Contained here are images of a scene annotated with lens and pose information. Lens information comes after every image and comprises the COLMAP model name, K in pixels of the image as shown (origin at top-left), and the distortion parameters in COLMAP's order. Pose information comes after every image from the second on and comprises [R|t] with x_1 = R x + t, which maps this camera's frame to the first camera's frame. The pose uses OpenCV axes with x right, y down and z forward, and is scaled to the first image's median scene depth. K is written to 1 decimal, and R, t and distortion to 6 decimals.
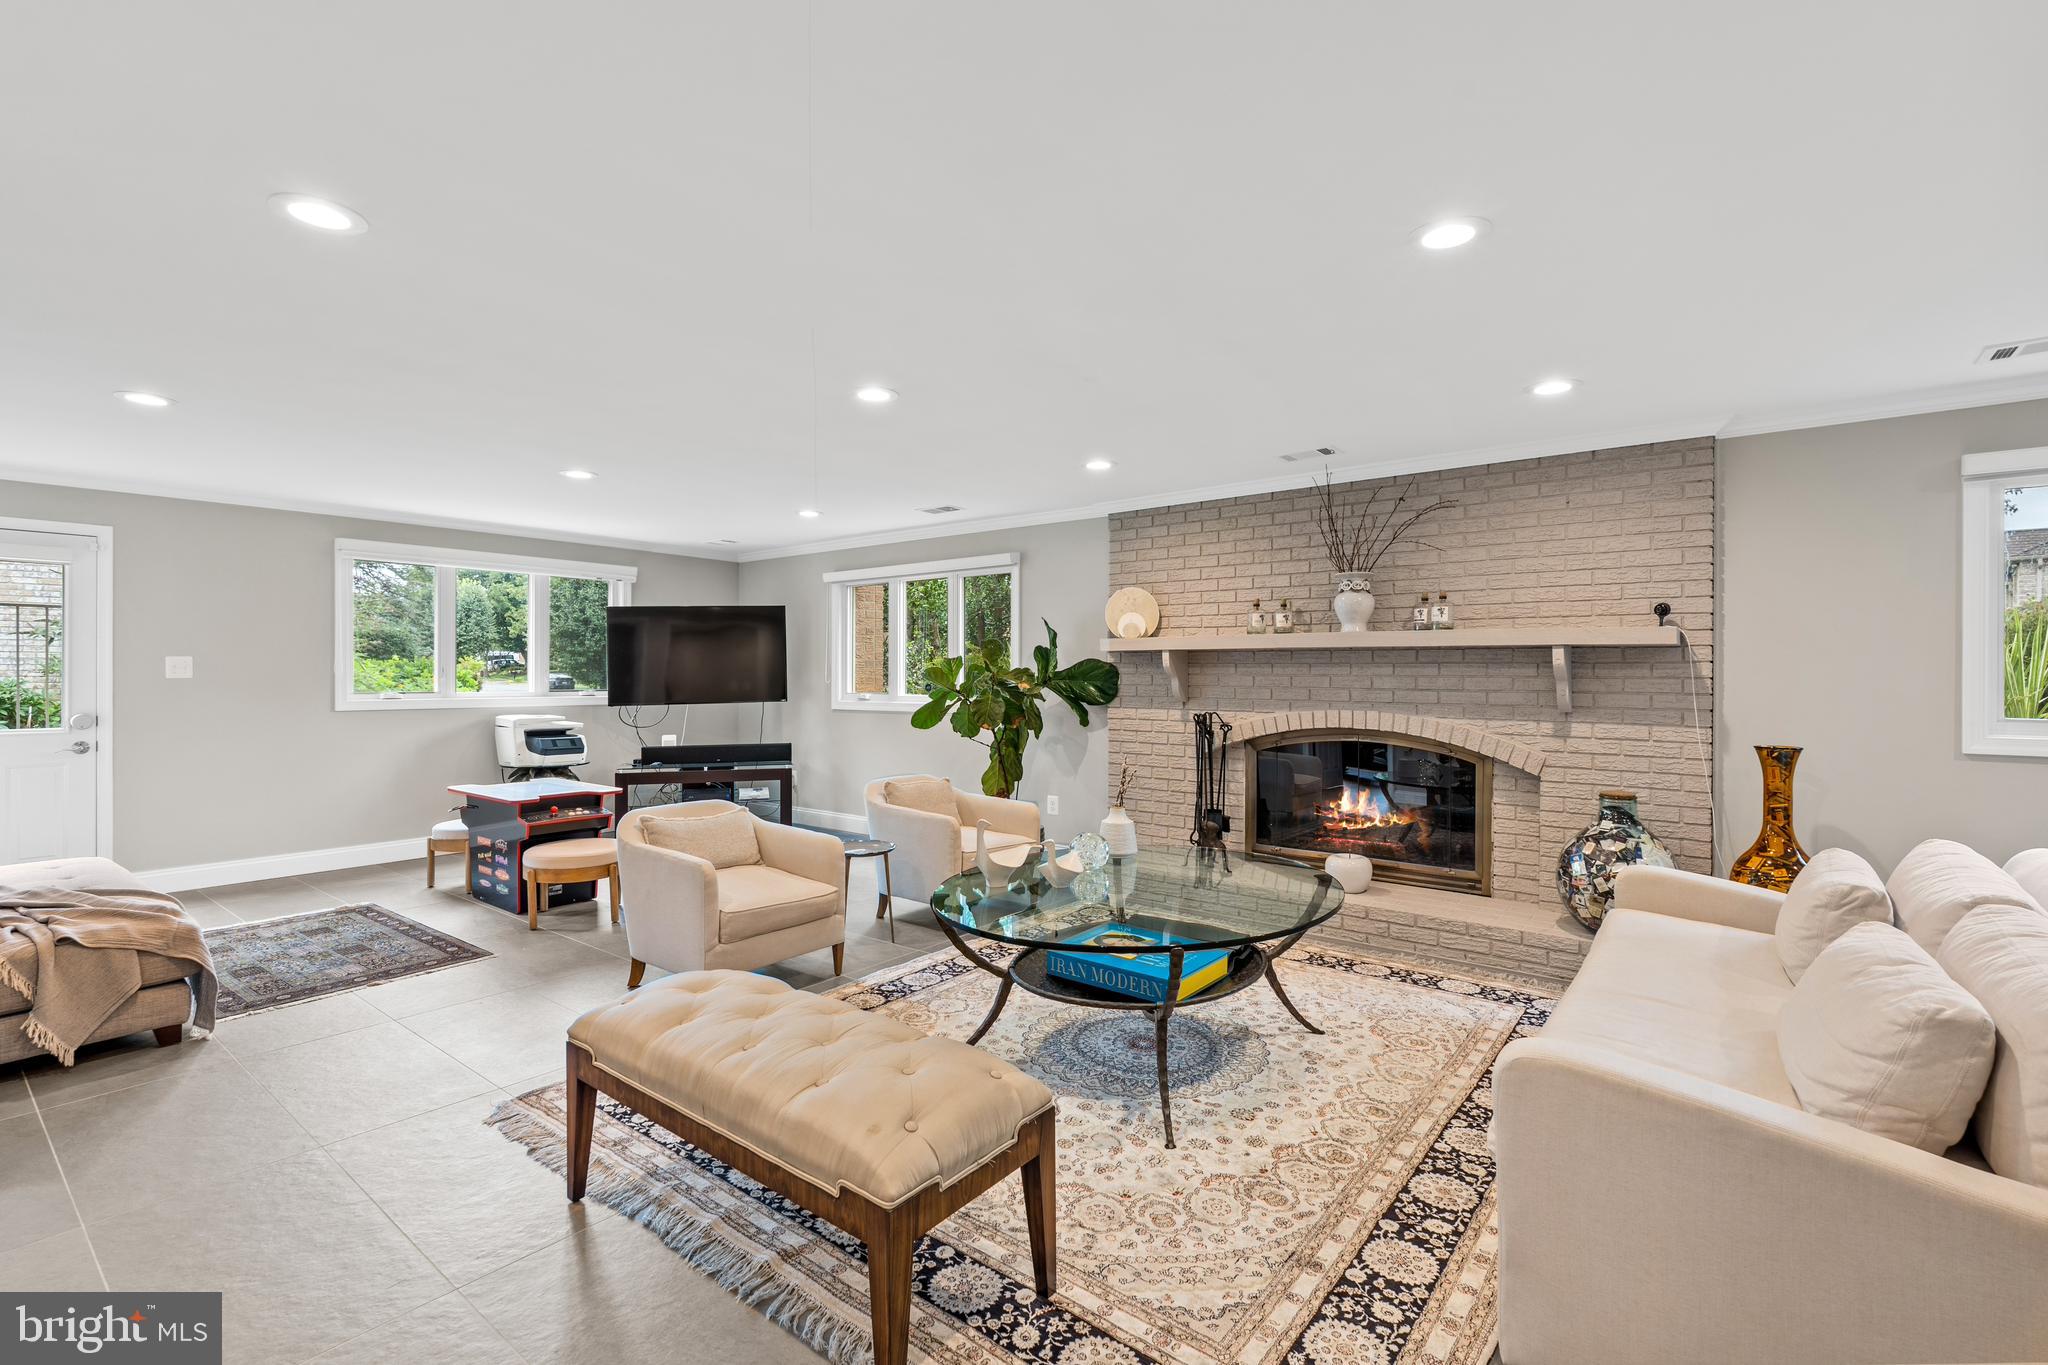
lens RADIAL K [[902.5, 0, 1019.7], [0, 902.5, 680.9], [0, 0, 1]] dist [-0.005299, 0.000377]
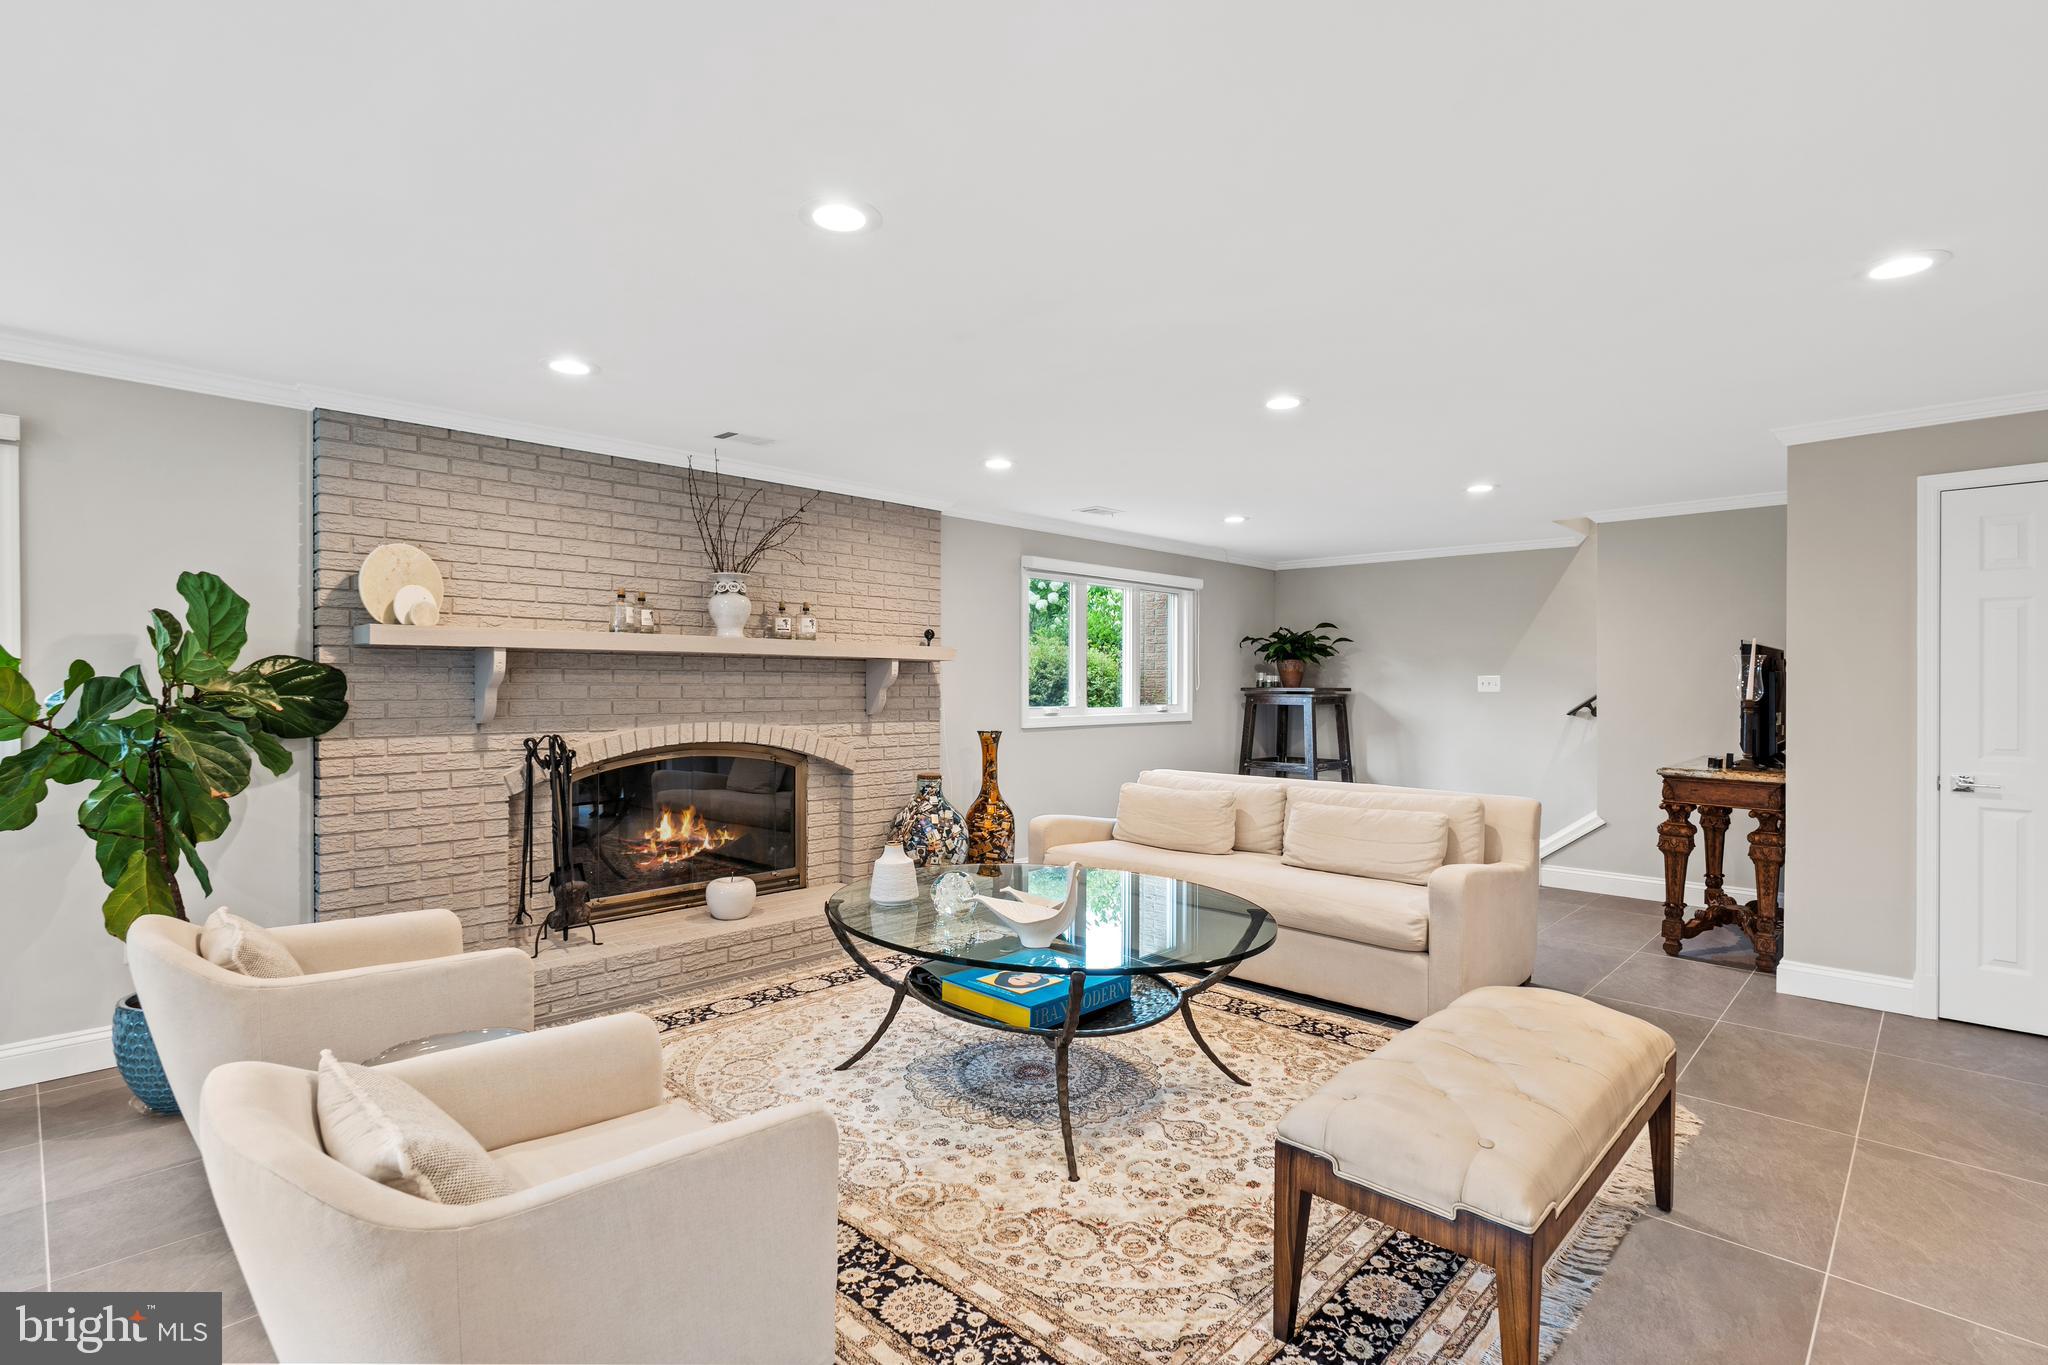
lens RADIAL K [[970.4, 0, 1019.9], [0, 970.4, 680.8], [0, 0, 1]] dist [-0.000987, -0.000270]
pose [[0.105362, -0.003321, 0.994428, -0.589000], [0.002149, 0.999993, 0.003112, -0.012144], [-0.994432, 0.001810, 0.105368, 0.598366]]
